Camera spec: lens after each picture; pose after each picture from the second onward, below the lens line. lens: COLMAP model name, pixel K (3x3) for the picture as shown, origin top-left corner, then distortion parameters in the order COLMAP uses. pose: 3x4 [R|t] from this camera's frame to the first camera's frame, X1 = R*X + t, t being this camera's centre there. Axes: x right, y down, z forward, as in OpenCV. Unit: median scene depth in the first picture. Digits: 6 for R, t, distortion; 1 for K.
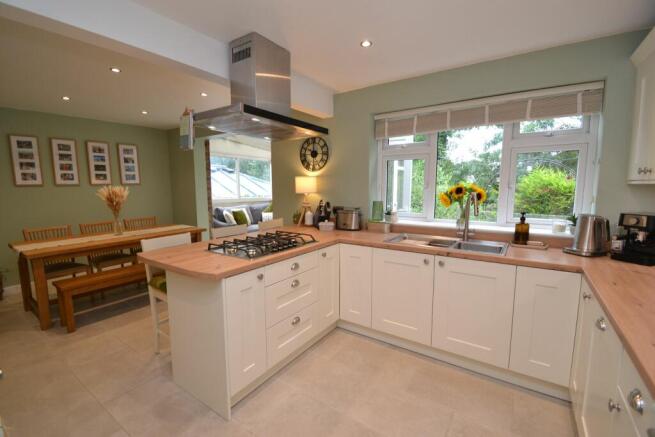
lens RADIAL K [[290.9, 0, 316.1], [0, 290.9, 219.9], [0, 0, 1]] dist [-0.003402, -0.005187]
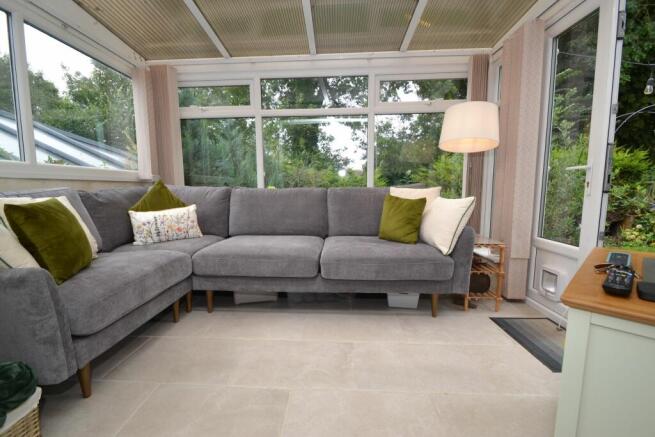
lens RADIAL K [[290.9, 0, 313.3], [0, 290.9, 224.3], [0, 0, 1]] dist [-0.003402, -0.005187]
pose [[0.852794, -0.062696, 0.518470, -0.322341], [0.059718, 0.997963, 0.022452, -0.012252], [-0.518822, 0.011815, 0.854801, 1.112728]]
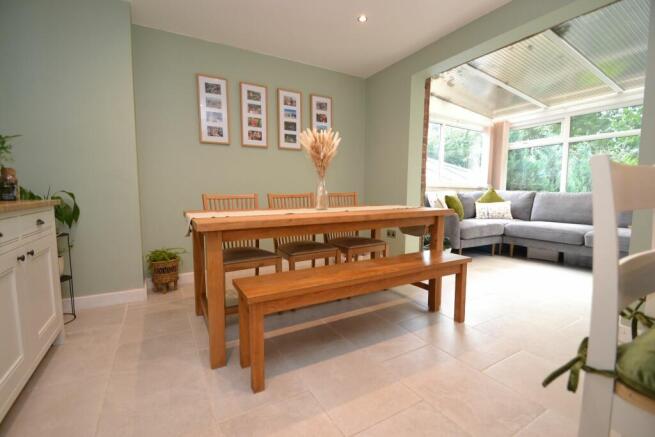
lens RADIAL K [[290.9, 0, 330.0], [0, 290.9, 220.8], [0, 0, 1]] dist [-0.003402, -0.005187]
pose [[0.913614, 0.049157, -0.403601, -0.397968], [-0.057186, 0.998333, -0.007857, 0.075207], [0.402542, 0.030258, 0.914901, 0.427306]]
